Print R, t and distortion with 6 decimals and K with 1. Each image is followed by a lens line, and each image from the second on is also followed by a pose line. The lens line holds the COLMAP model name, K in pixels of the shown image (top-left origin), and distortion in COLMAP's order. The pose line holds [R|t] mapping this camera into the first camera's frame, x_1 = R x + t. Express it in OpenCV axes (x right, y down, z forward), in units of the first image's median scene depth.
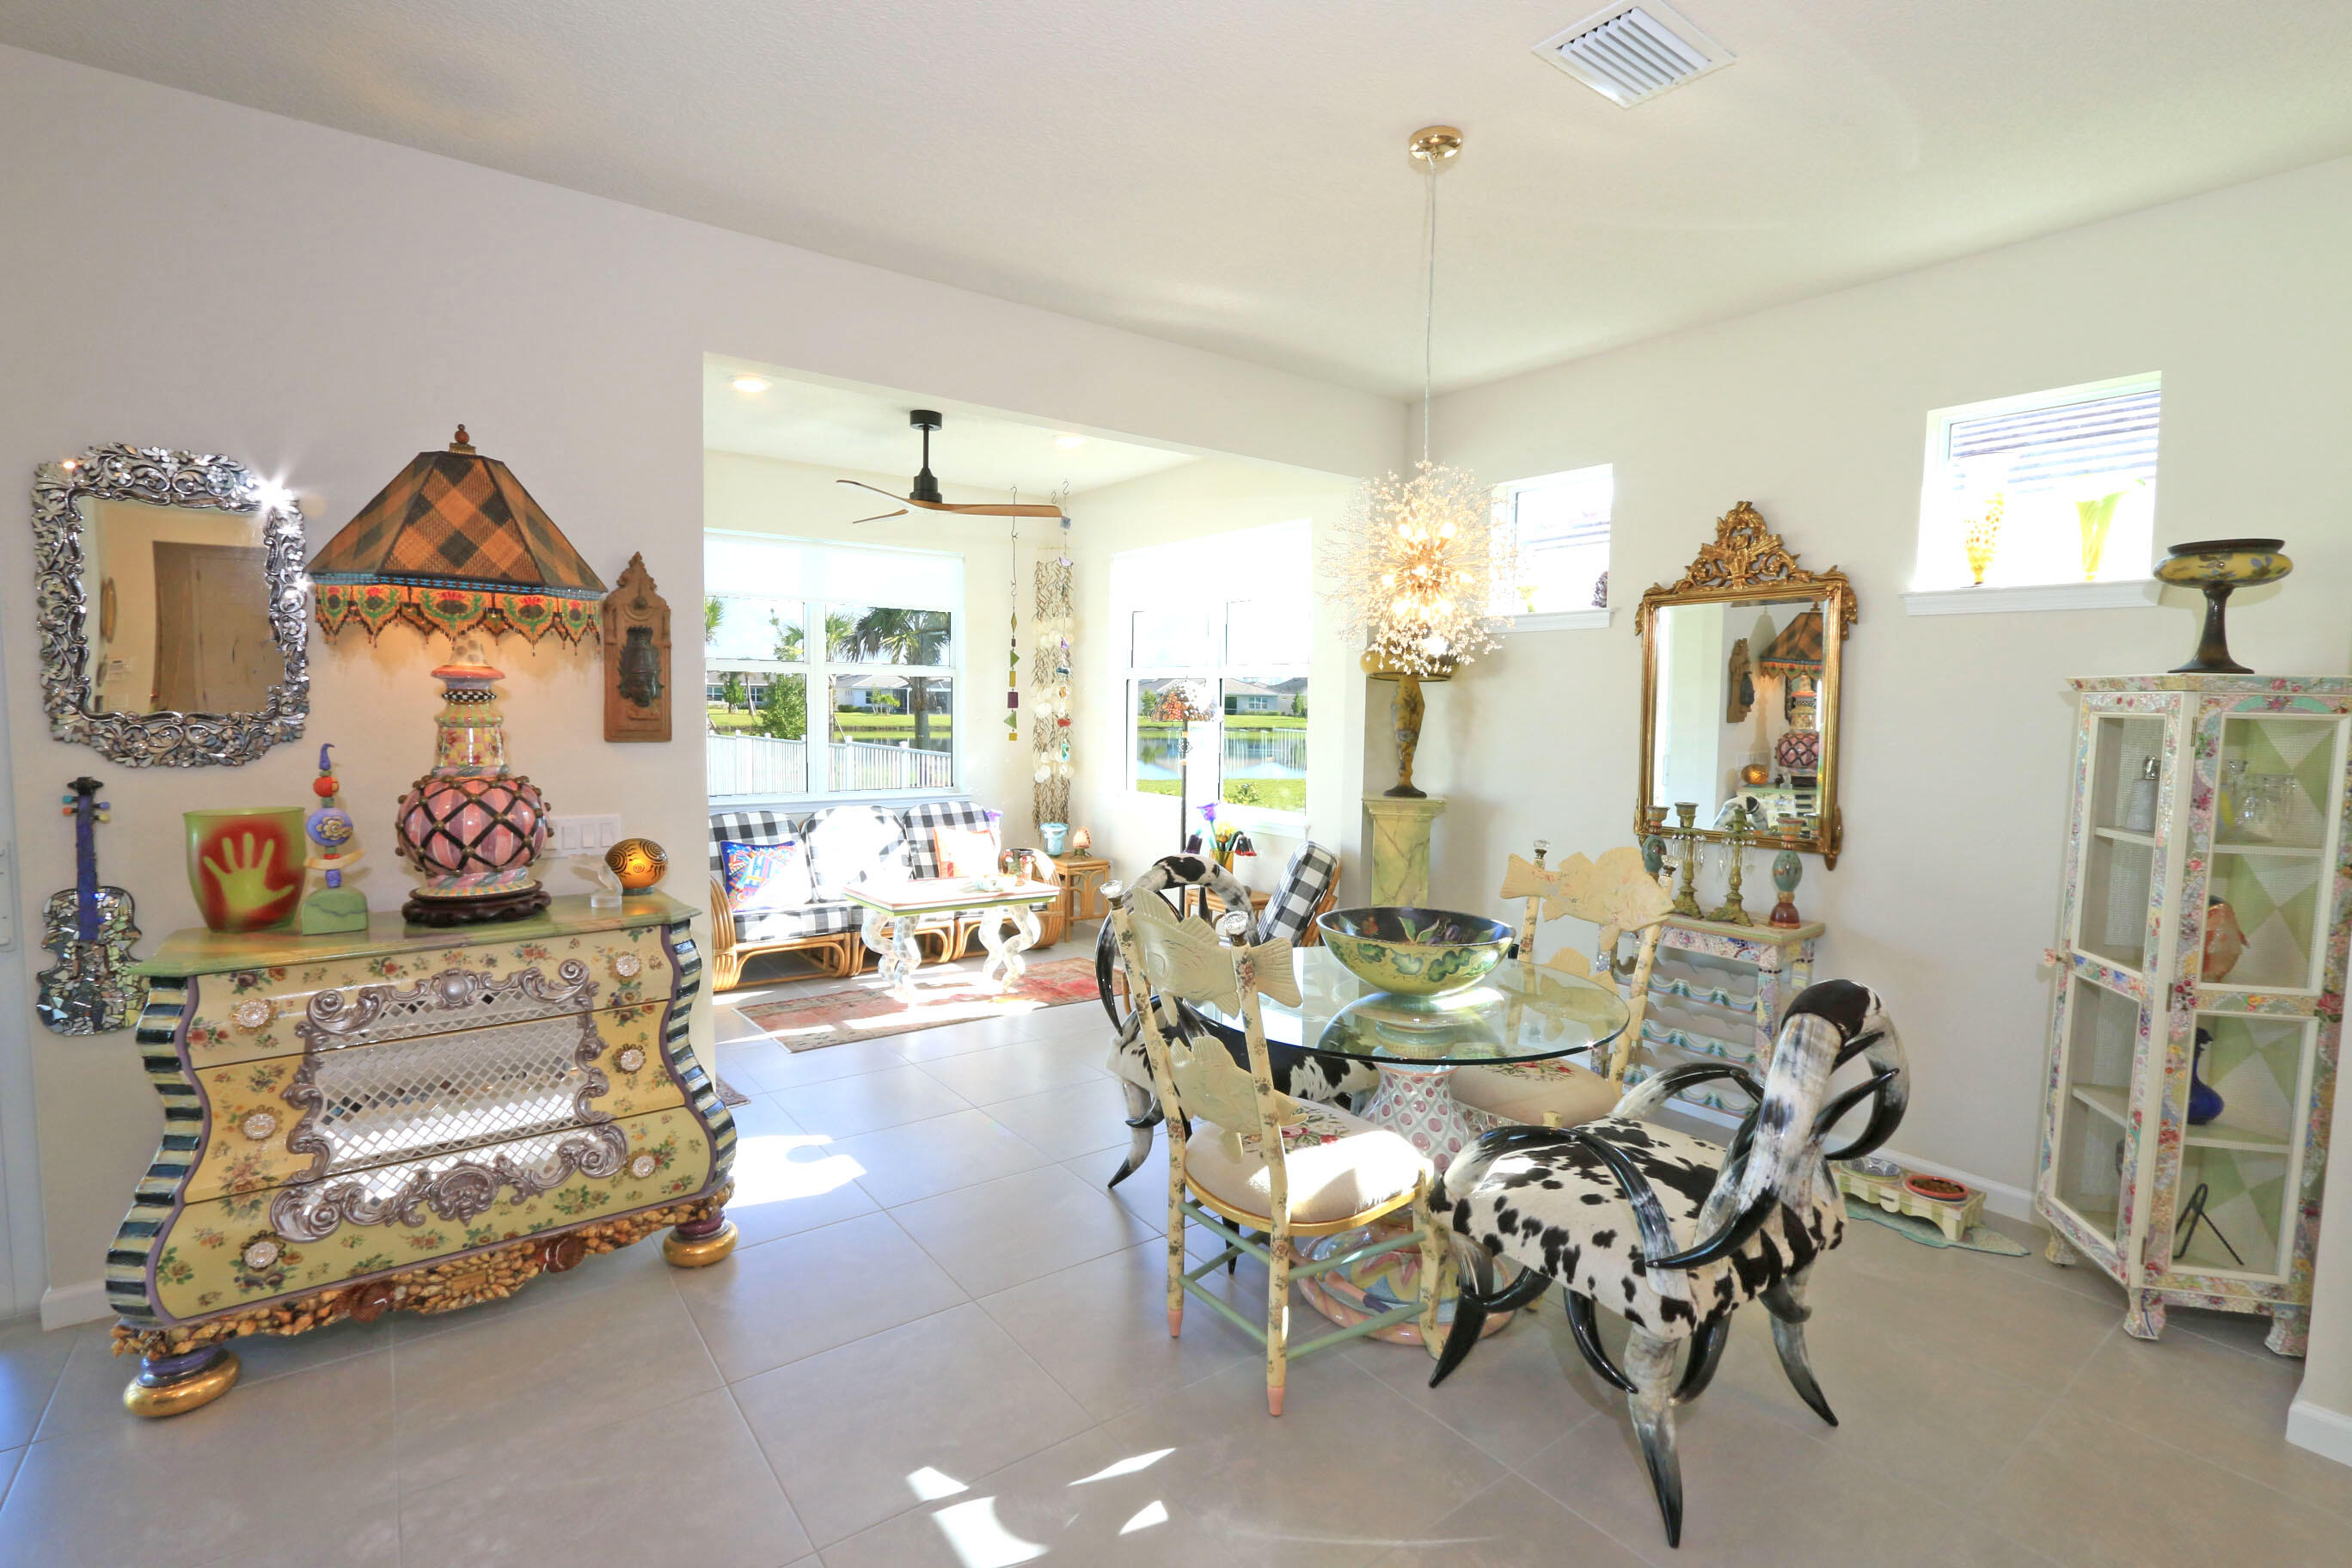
lens RADIAL K [[1088.9, 0, 1194.9], [0, 1088.9, 780.8], [0, 0, 1]] dist [-0.019312, 0.001880]
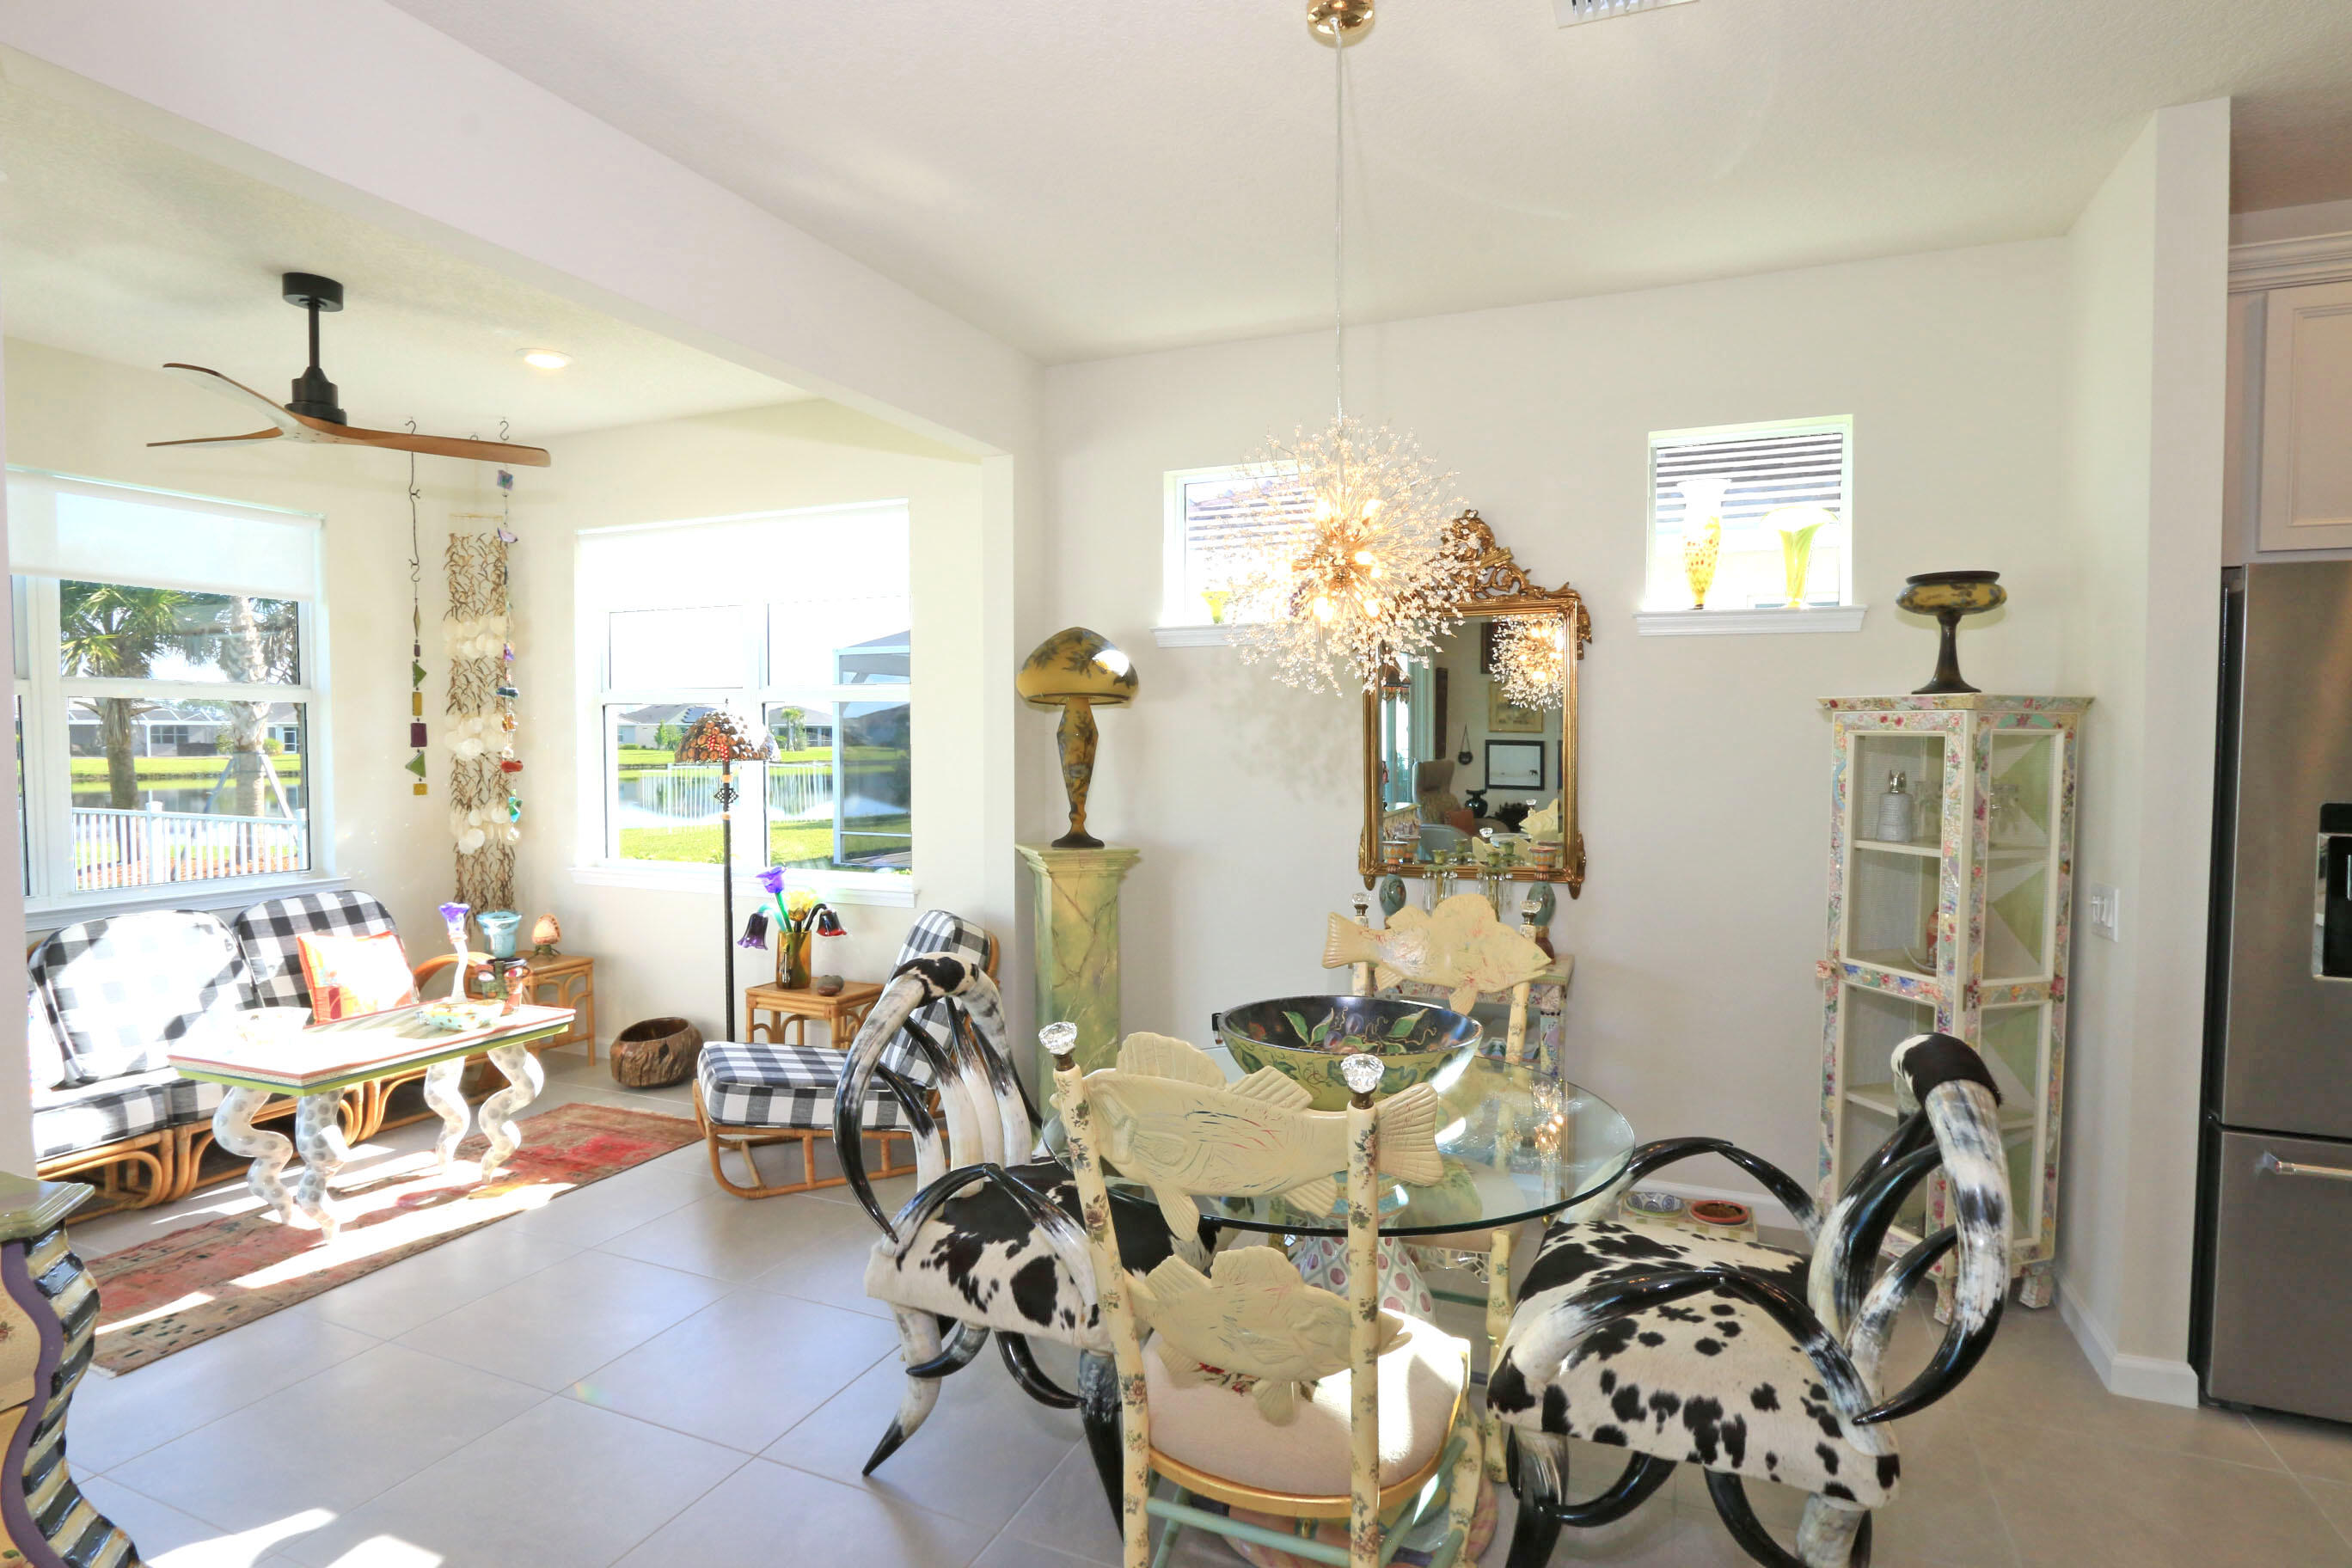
lens RADIAL K [[1193.1, 0, 1191.7], [0, 1193.1, 787.0], [0, 0, 1]] dist [-0.028243, 0.008811]
pose [[0.867670, -0.036254, 0.495817, -0.199650], [0.048104, 0.998780, -0.011151, -0.018396], [-0.494808, 0.033526, 0.868356, 0.218423]]
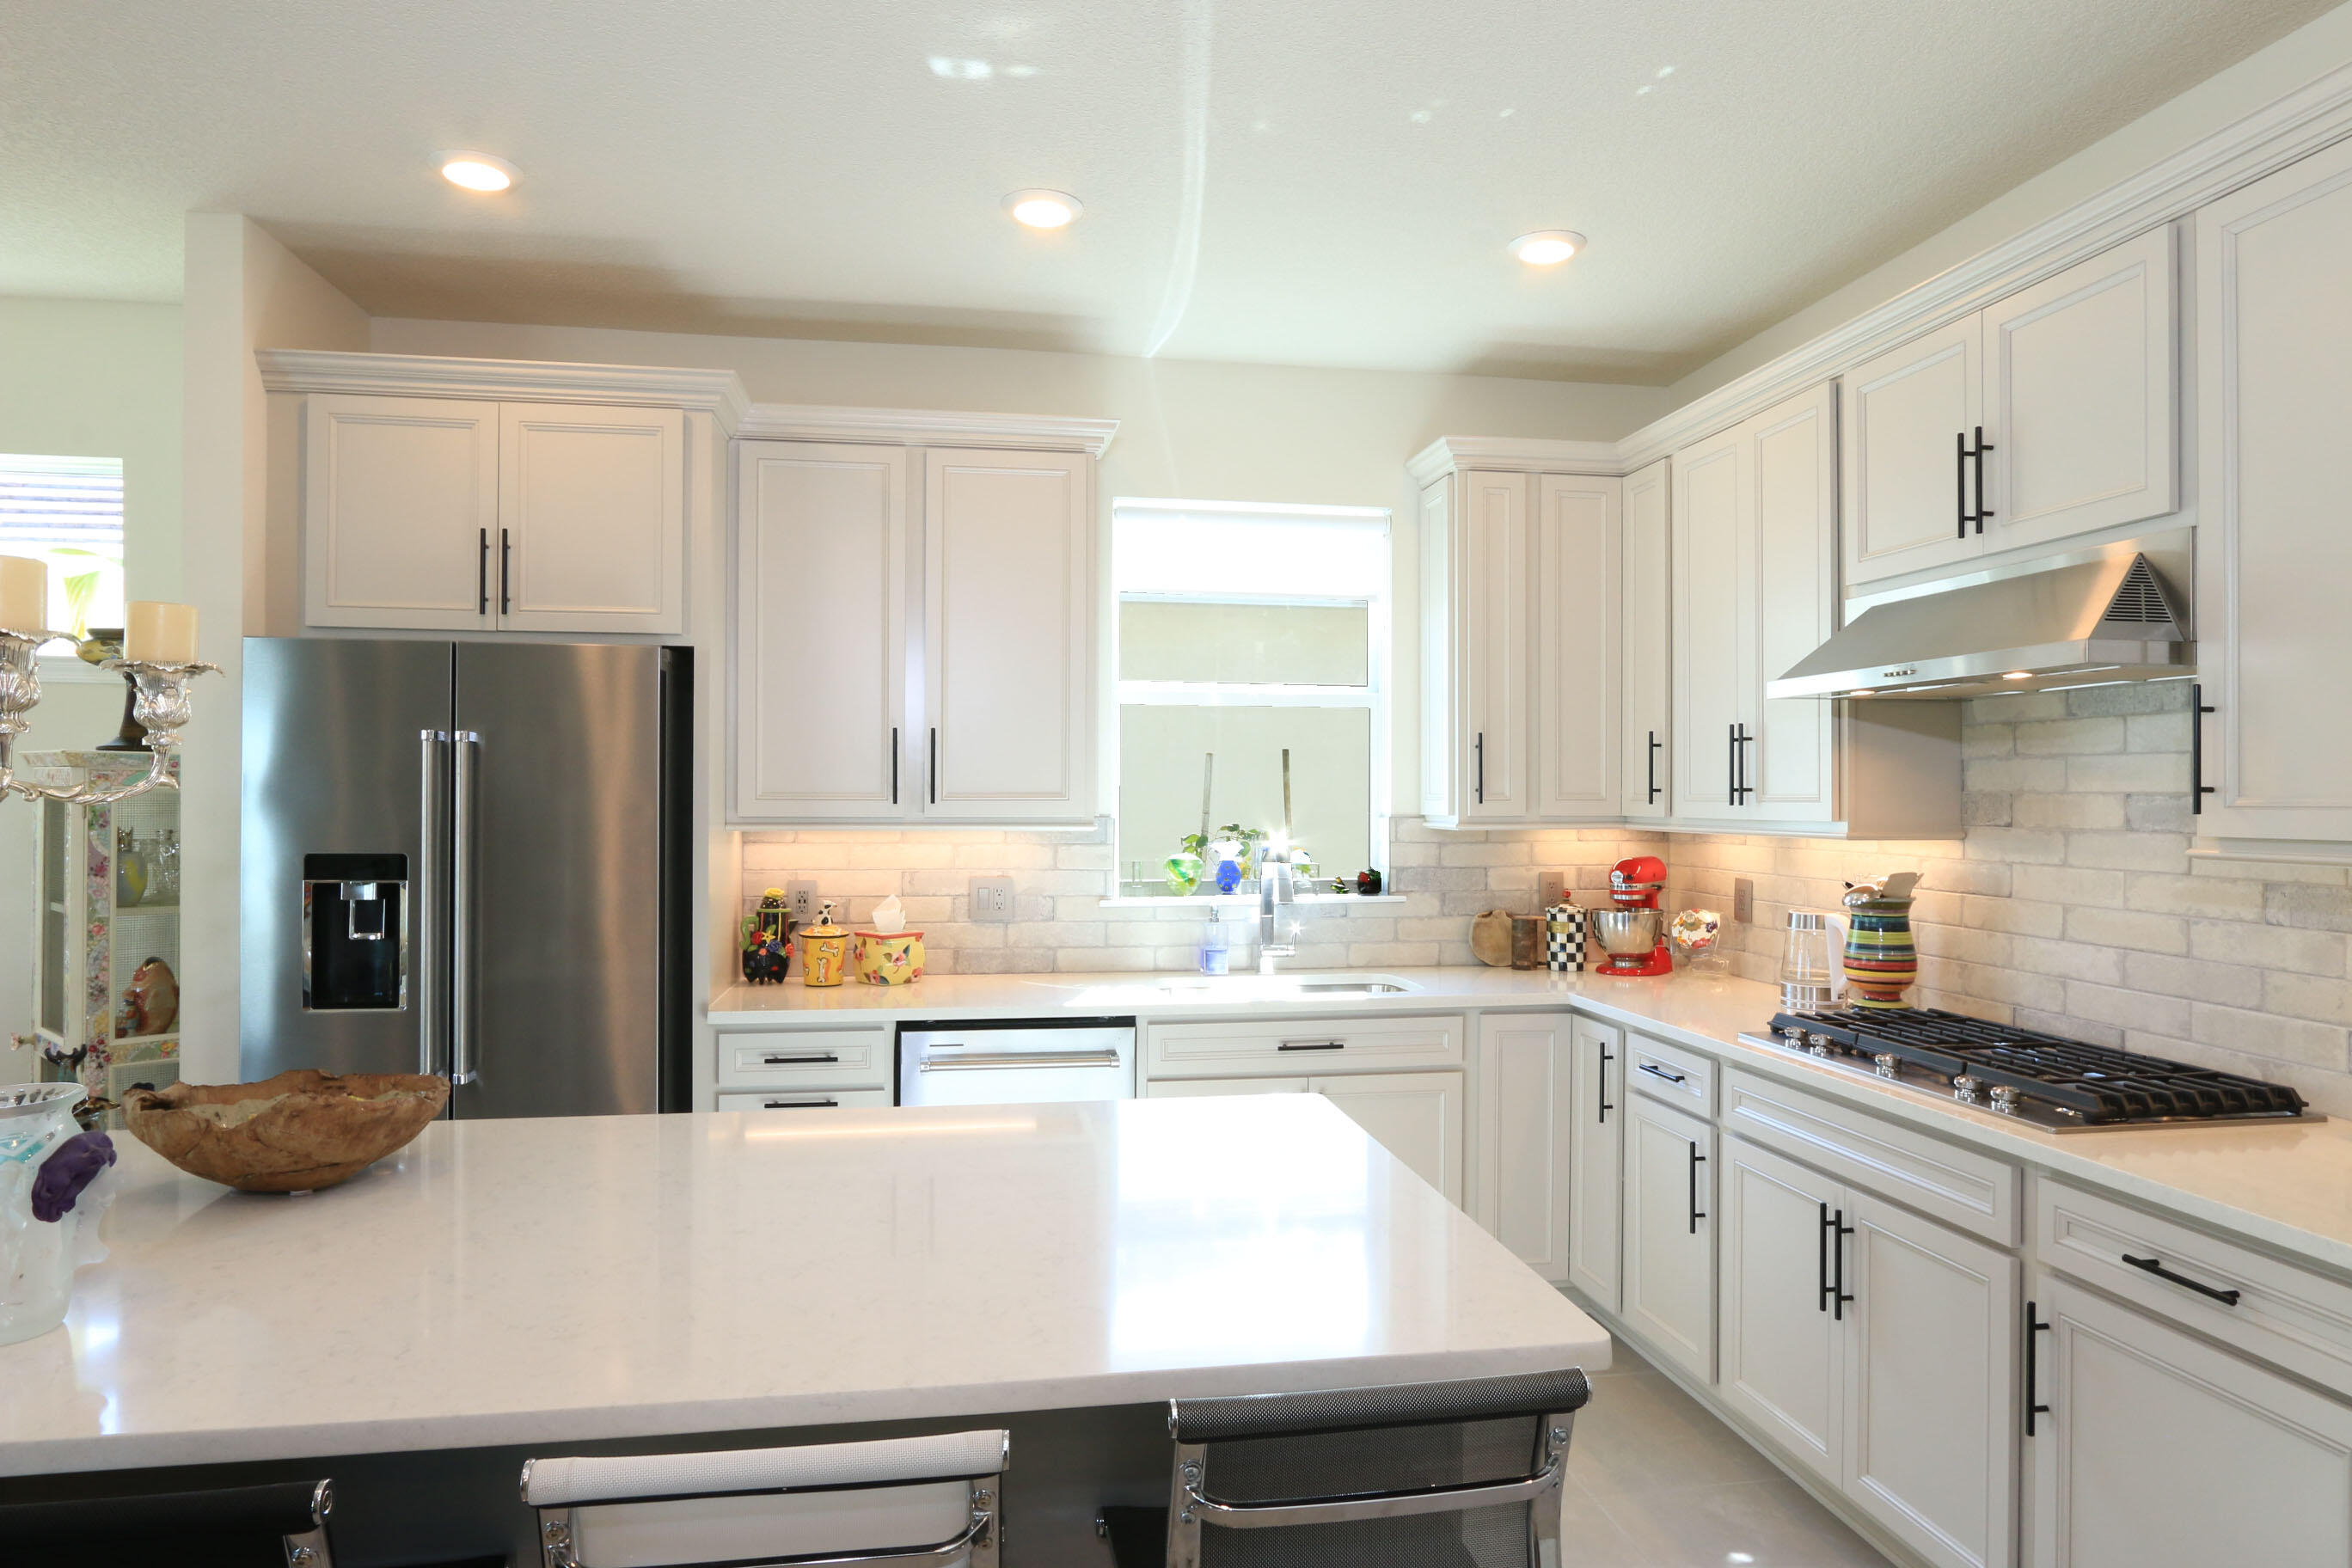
lens RADIAL K [[1403.3, 0, 1178.6], [0, 1403.3, 793.8], [0, 0, 1]] dist [0.006260, -0.000424]
pose [[0.466328, -0.014580, 0.884492, 0.119498], [0.068144, 0.997485, -0.019485, 0.026864], [-0.881983, 0.069360, 0.466149, -0.368269]]
